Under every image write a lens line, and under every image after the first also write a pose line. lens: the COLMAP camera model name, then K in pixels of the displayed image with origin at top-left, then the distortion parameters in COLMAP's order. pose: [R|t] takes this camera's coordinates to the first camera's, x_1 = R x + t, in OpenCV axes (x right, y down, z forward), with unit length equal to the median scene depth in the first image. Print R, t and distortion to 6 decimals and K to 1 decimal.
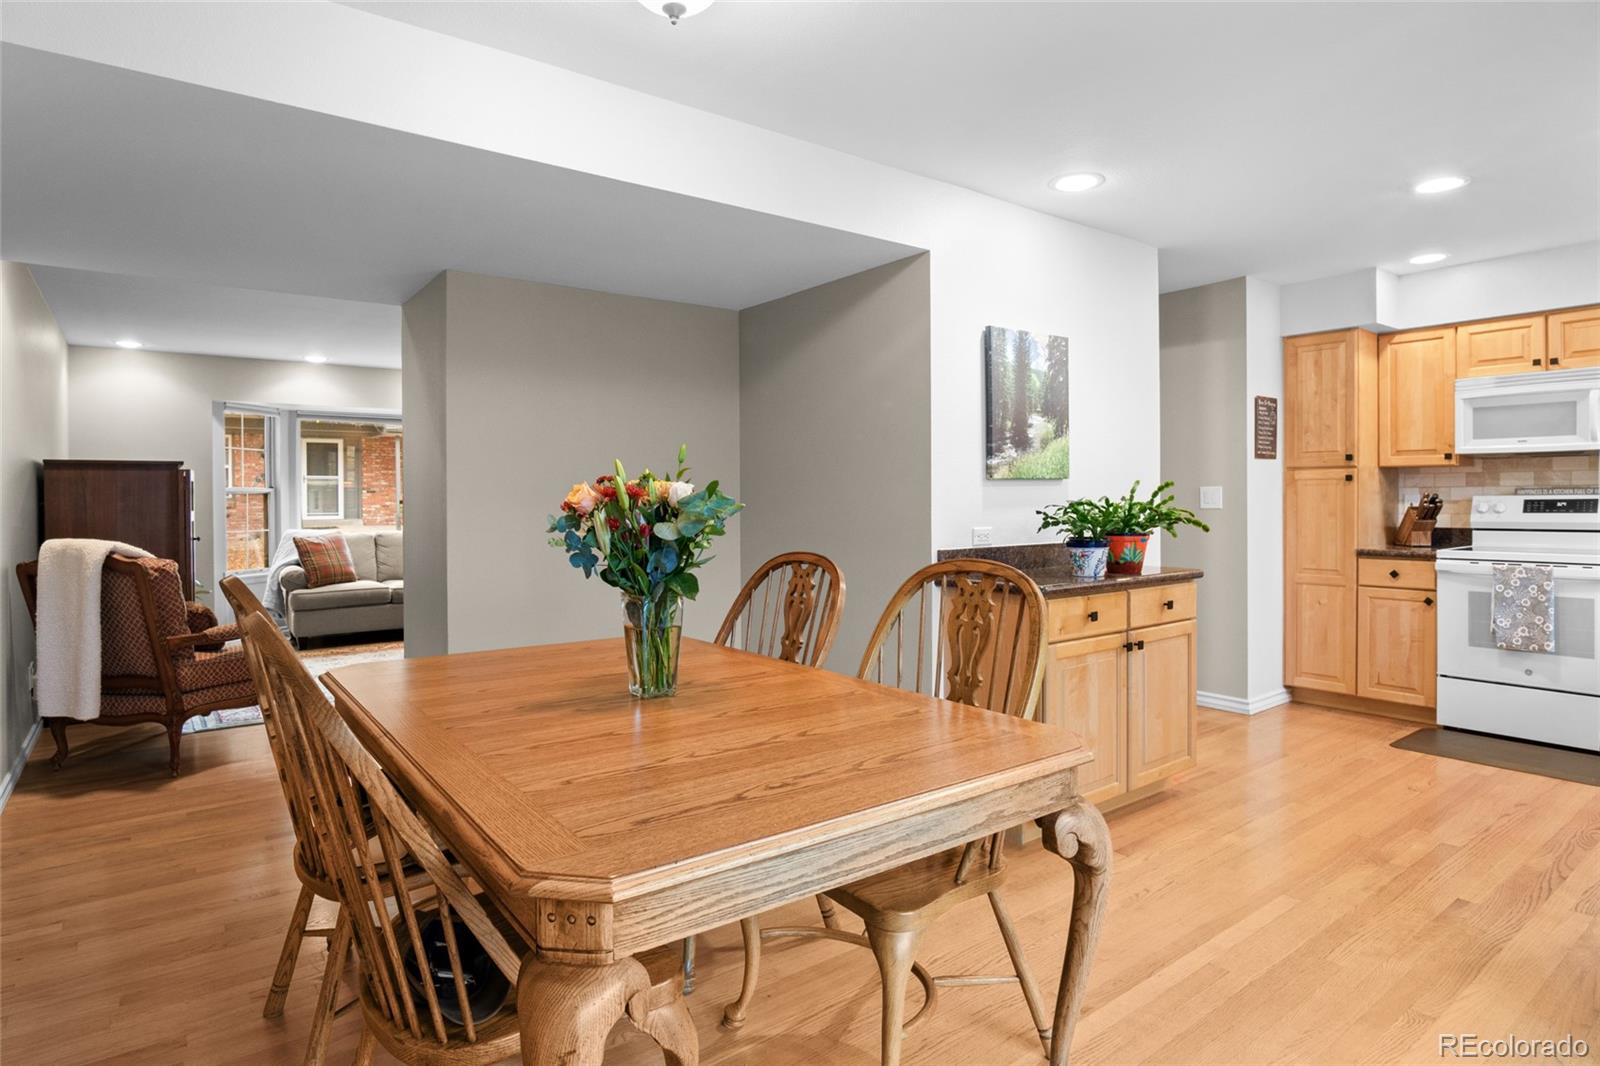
lens RADIAL K [[874.1, 0, 792.0], [0, 874.1, 504.0], [0, 0, 1]] dist [-0.031789, 0.005463]
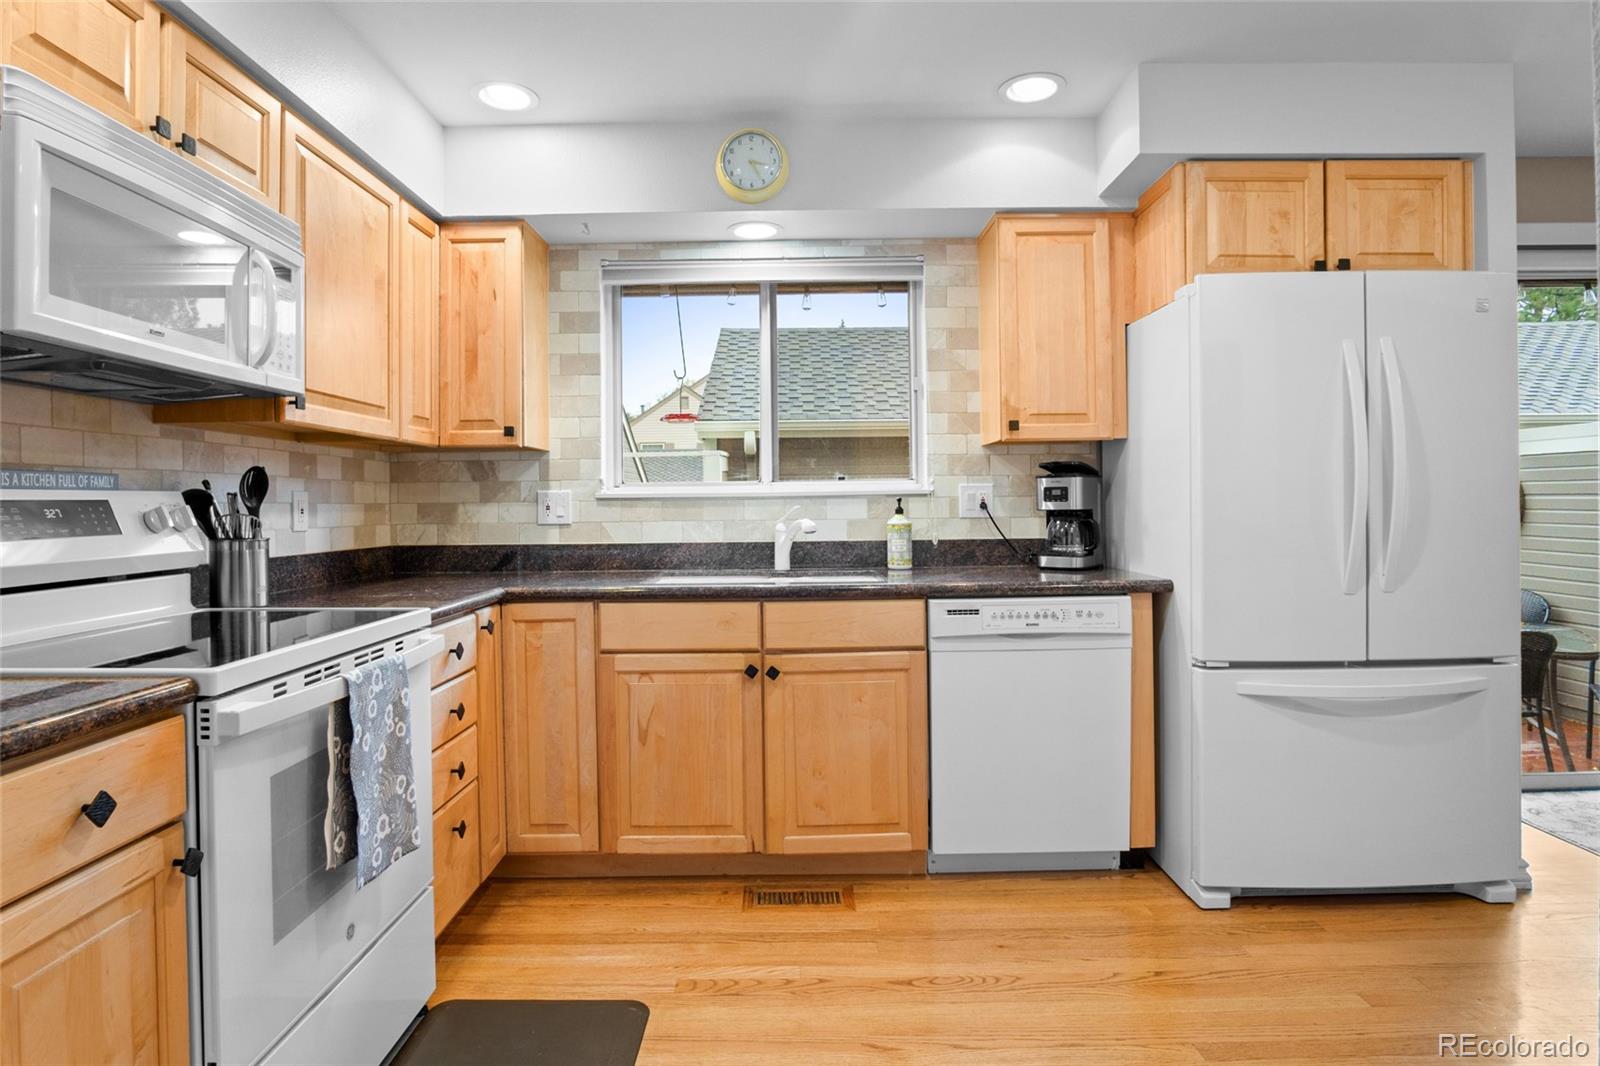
lens RADIAL K [[874.1, 0, 791.8], [0, 874.1, 505.8], [0, 0, 1]] dist [-0.031789, 0.005463]
pose [[-0.798214, 0.014633, 0.602197, 0.451188], [0.020893, 0.999776, 0.003399, 0.002622], [-0.602012, 0.015295, -0.798341, 1.185525]]
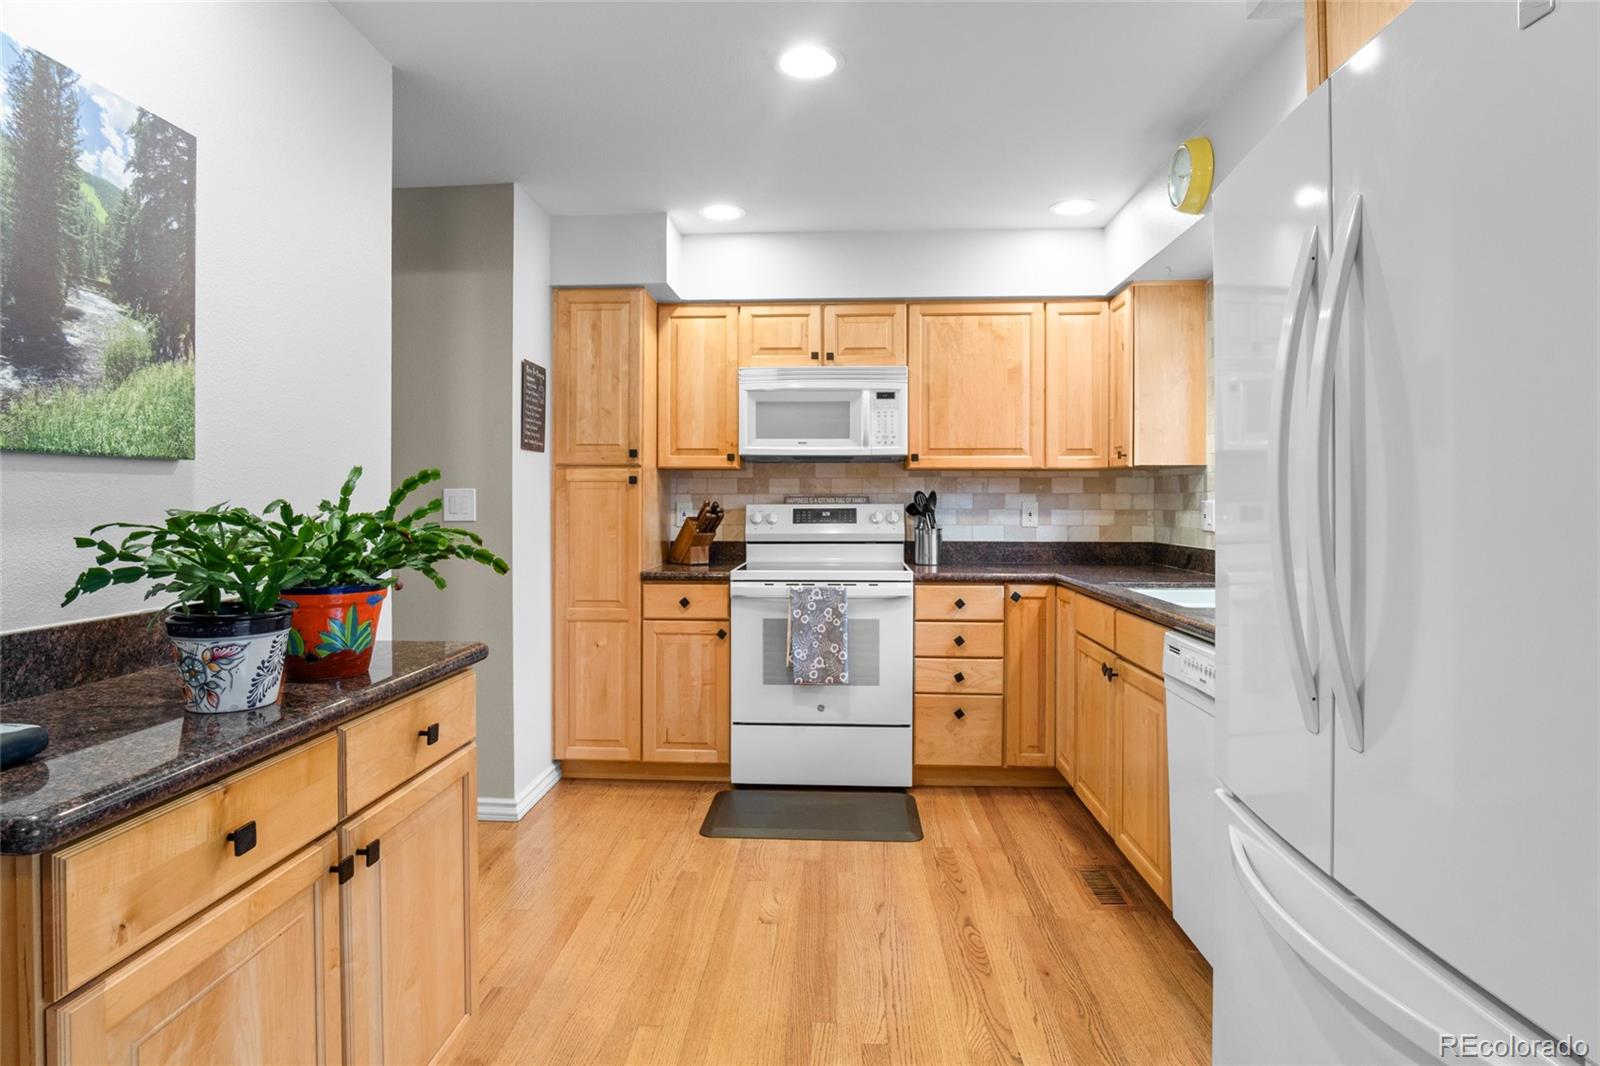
lens RADIAL K [[874.1, 0, 793.0], [0, 874.1, 506.8], [0, 0, 1]] dist [-0.031789, 0.005463]
pose [[0.646286, 0.003440, 0.763087, 0.165868], [0.000924, 0.999986, -0.005291, -0.002576], [-0.763094, 0.004125, 0.646274, 0.446949]]
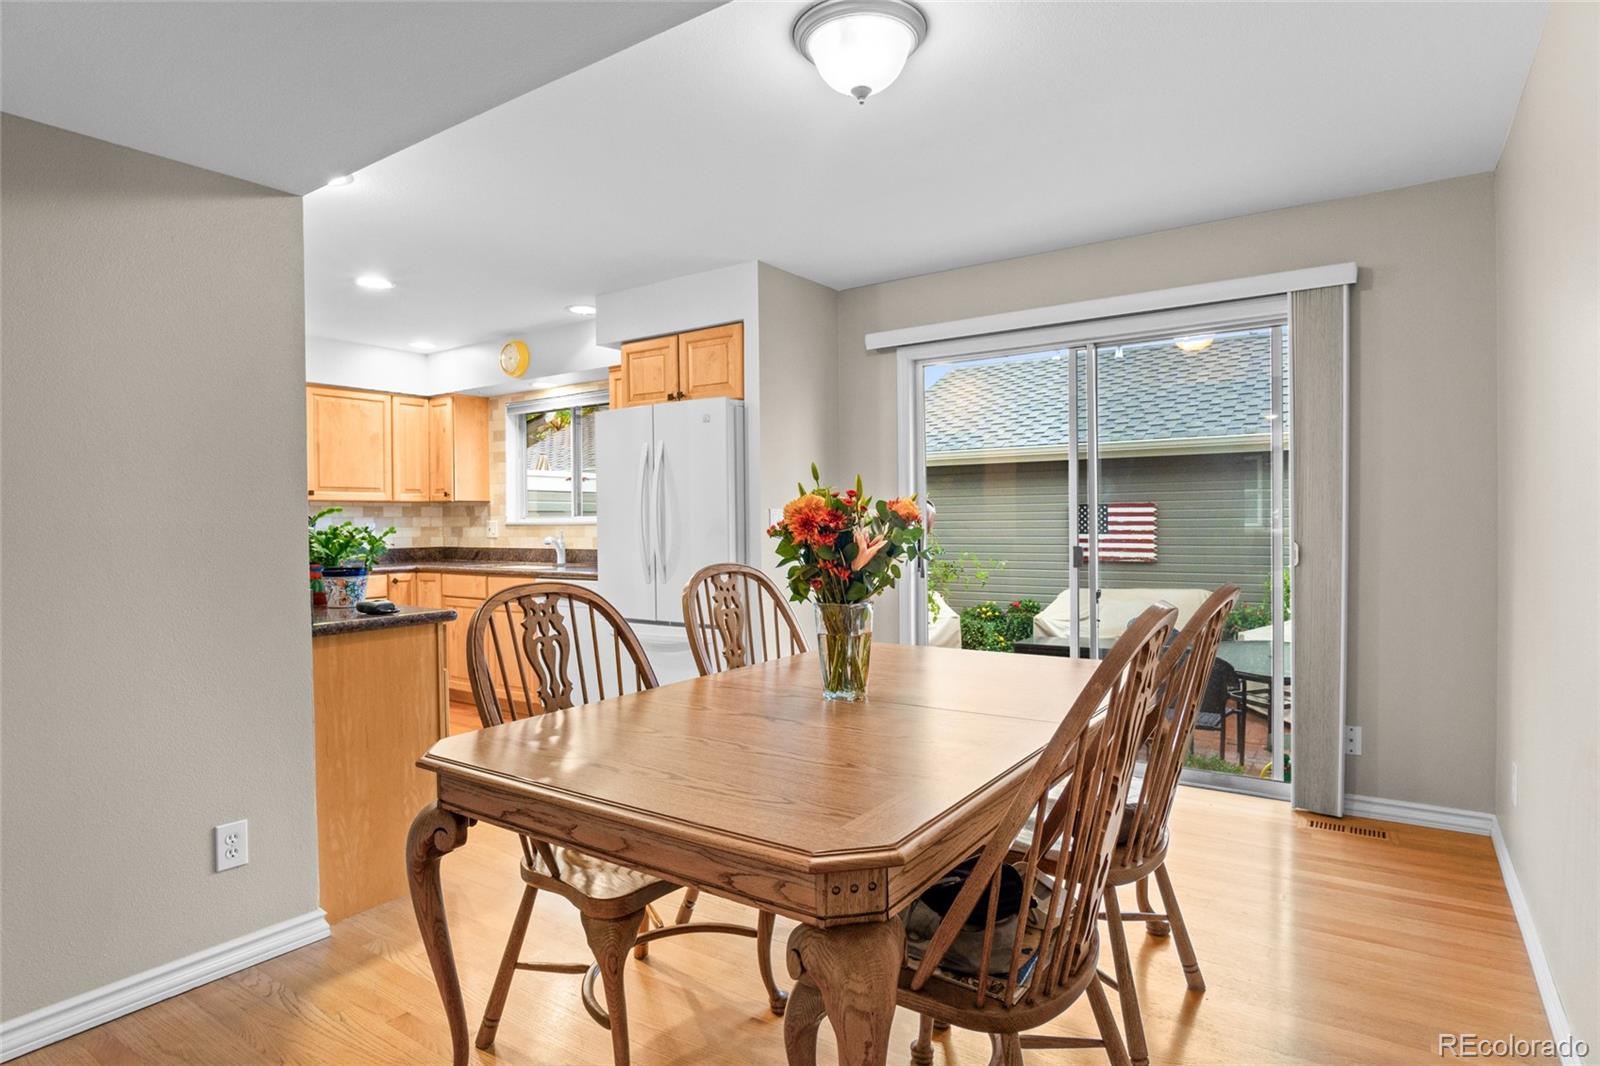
lens RADIAL K [[874.1, 0, 792.7], [0, 874.1, 542.8], [0, 0, 1]] dist [-0.031789, 0.005463]
pose [[-0.315503, -0.014804, 0.948809, -0.561973], [0.018454, 0.999593, 0.021733, 0.002429], [-0.948745, 0.024366, -0.315102, 0.670671]]
